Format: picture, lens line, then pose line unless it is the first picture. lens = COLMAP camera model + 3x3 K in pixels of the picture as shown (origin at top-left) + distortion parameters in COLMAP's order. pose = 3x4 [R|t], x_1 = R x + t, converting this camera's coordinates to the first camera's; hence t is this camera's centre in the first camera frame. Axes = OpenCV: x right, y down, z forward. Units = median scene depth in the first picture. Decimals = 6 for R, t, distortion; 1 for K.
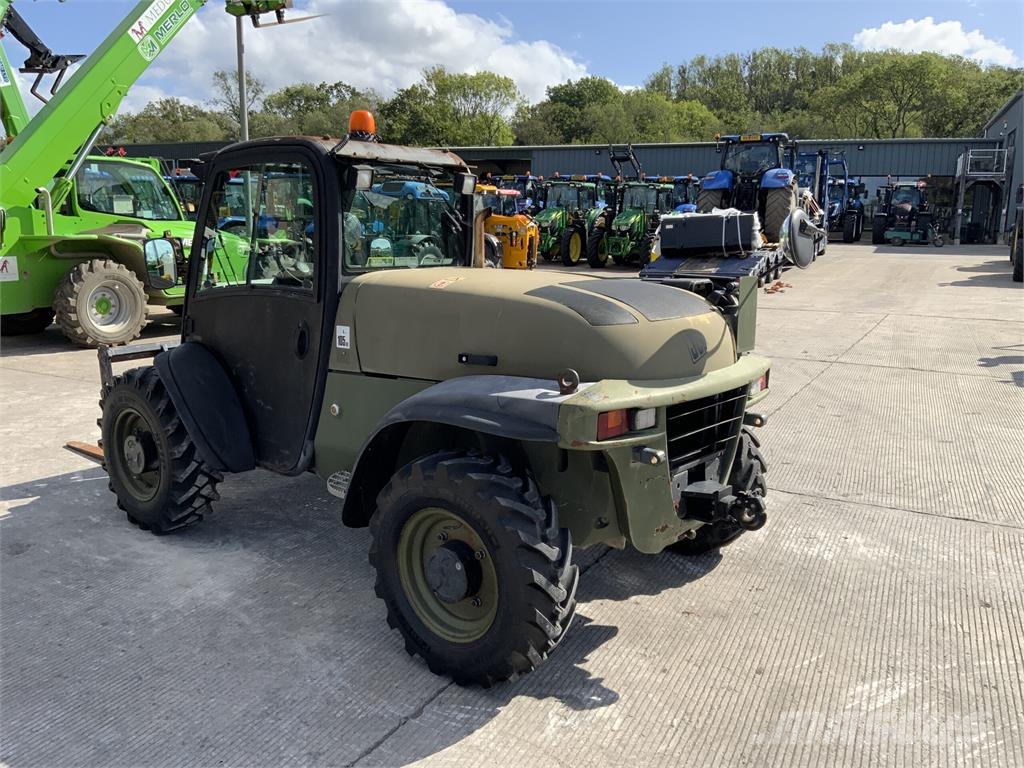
lens RADIAL K [[847.6, 0, 511.0], [0, 847.6, 384.1], [0, 0, 1]] dist [0.081399, -0.156227]
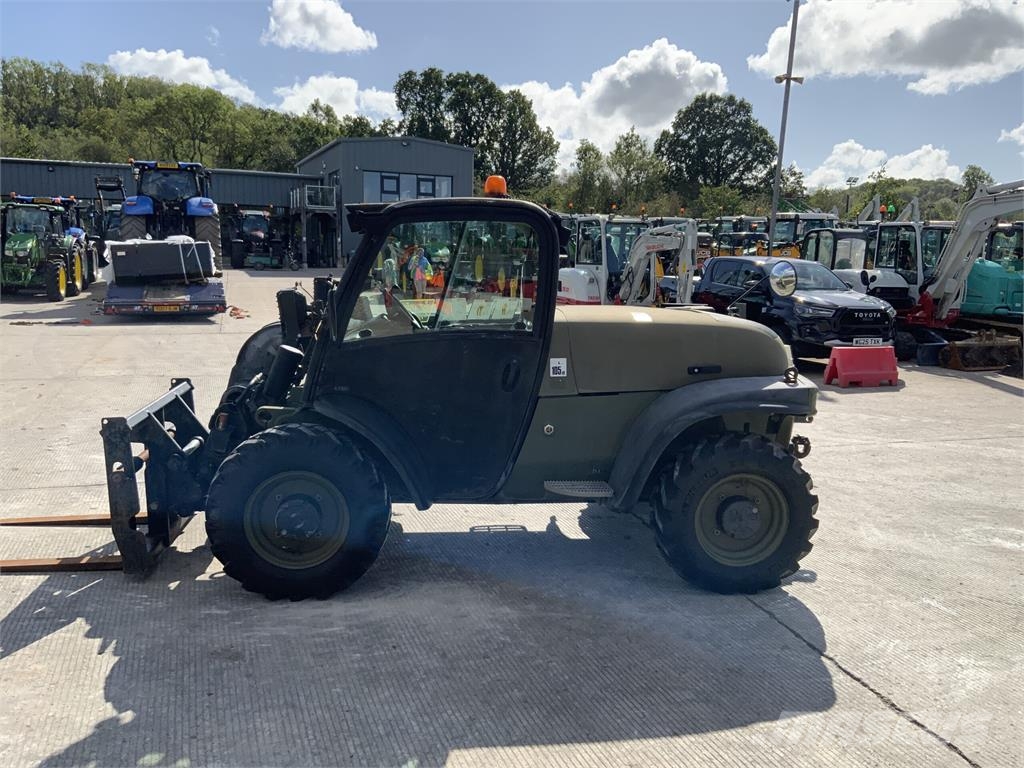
lens RADIAL K [[847.6, 0, 509.4], [0, 847.6, 379.9], [0, 0, 1]] dist [0.081399, -0.156227]
pose [[0.701102, -0.104198, 0.705407, -0.356131], [0.125426, 0.991862, 0.021851, -0.023621], [-0.701943, 0.073156, 0.708466, 0.064608]]
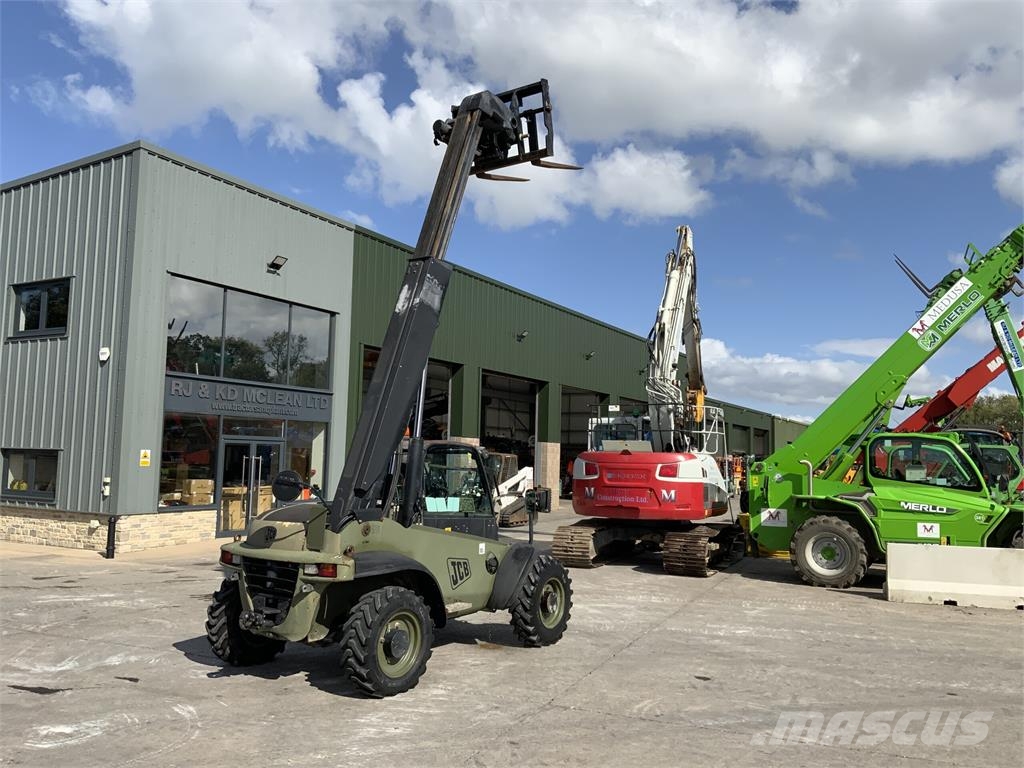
lens RADIAL K [[847.6, 0, 512.1], [0, 847.6, 371.3], [0, 0, 1]] dist [0.081399, -0.156227]
pose [[0.089804, -0.117282, -0.989030, 0.687678], [-0.206957, 0.969169, -0.133719, -0.079435], [0.974220, 0.216695, 0.062763, 0.387859]]
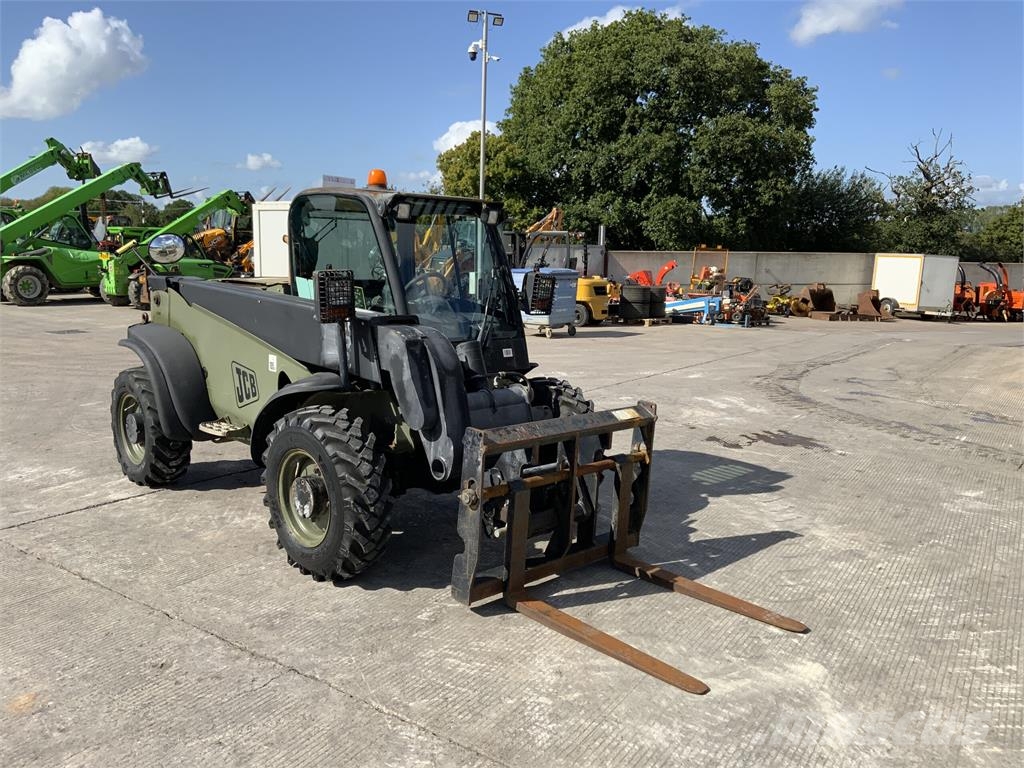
lens RADIAL K [[847.6, 0, 507.3], [0, 847.6, 386.3], [0, 0, 1]] dist [0.081399, -0.156227]
pose [[-0.992462, -0.056322, 0.108847, -0.192848], [-0.015074, 0.937502, 0.347655, -0.166415], [-0.121625, 0.343393, -0.931283, 0.830224]]
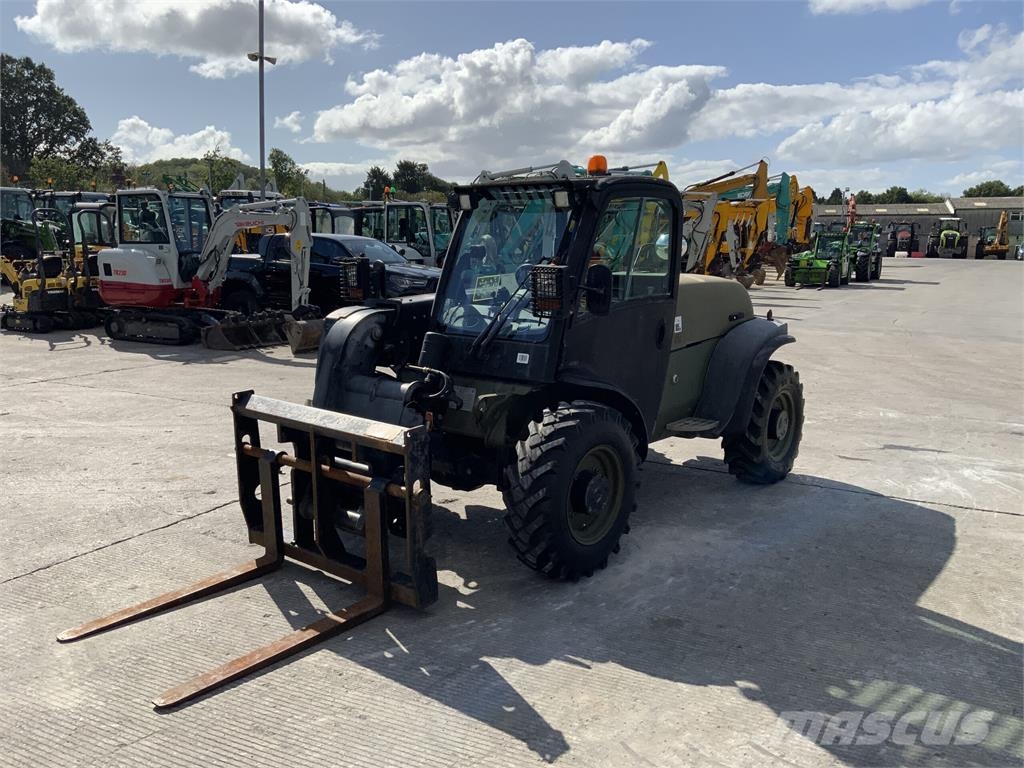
lens RADIAL K [[847.6, 0, 504.7], [0, 847.6, 377.1], [0, 0, 1]] dist [0.081399, -0.156227]
pose [[0.007722, -0.173230, 0.984851, -0.518395], [0.189996, 0.967194, 0.168635, -0.085071], [-0.981755, 0.185816, 0.040381, 0.402828]]
